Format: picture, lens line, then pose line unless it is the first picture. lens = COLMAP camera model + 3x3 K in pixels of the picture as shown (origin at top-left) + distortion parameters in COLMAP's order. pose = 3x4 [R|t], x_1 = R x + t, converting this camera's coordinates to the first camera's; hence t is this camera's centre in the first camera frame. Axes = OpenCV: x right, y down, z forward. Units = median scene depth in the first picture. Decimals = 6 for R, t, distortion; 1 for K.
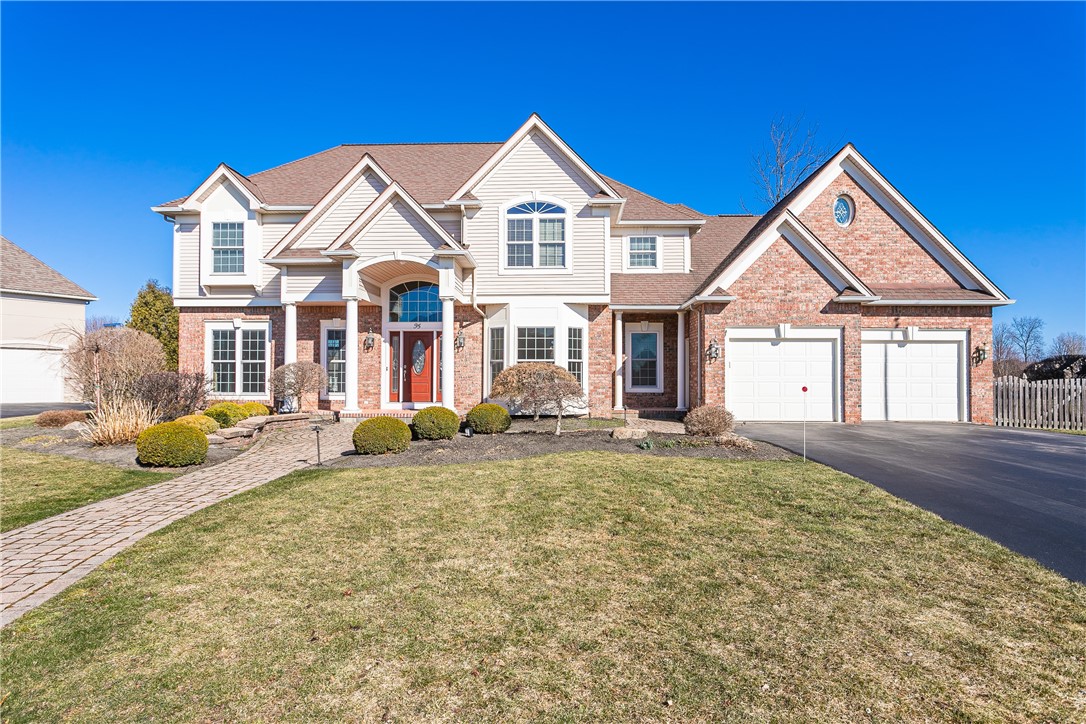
lens RADIAL K [[655.3, 0, 543.5], [0, 655.3, 356.6], [0, 0, 1]] dist [-0.009034, 0.001958]
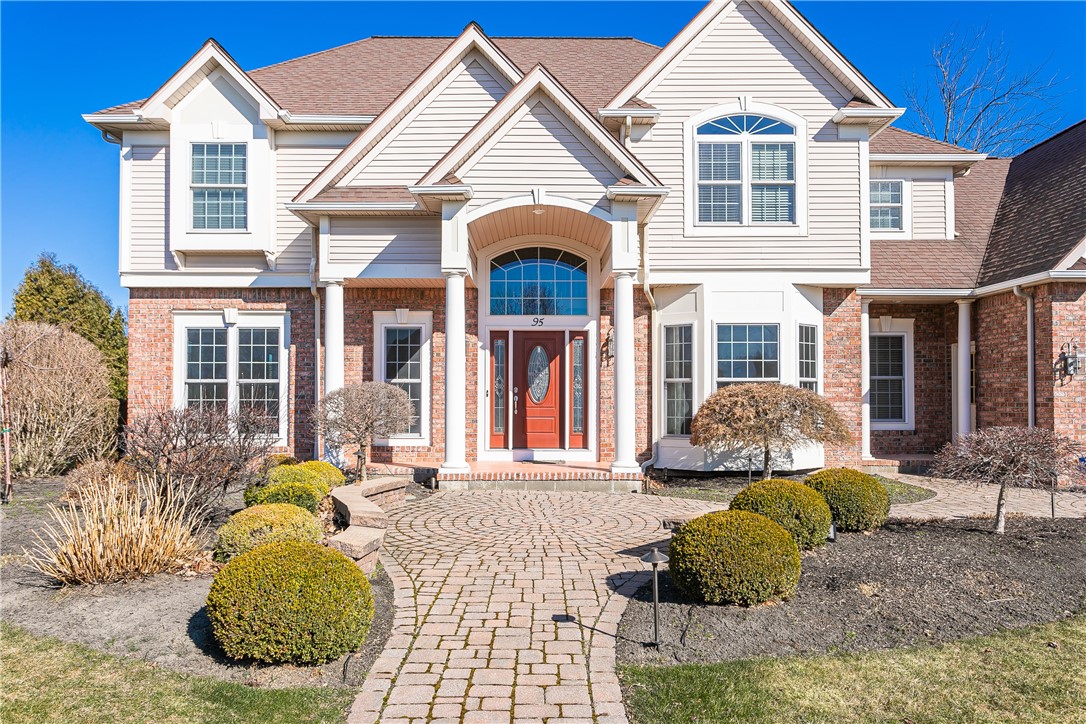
lens RADIAL K [[817.4, 0, 542.9], [0, 817.4, 367.8], [0, 0, 1]] dist [0.004601, -0.002238]
pose [[0.998849, -0.000176, 0.047962, -0.229680], [0.000302, 0.999997, -0.002623, -0.002781], [-0.047962, 0.002634, 0.998846, 0.258860]]
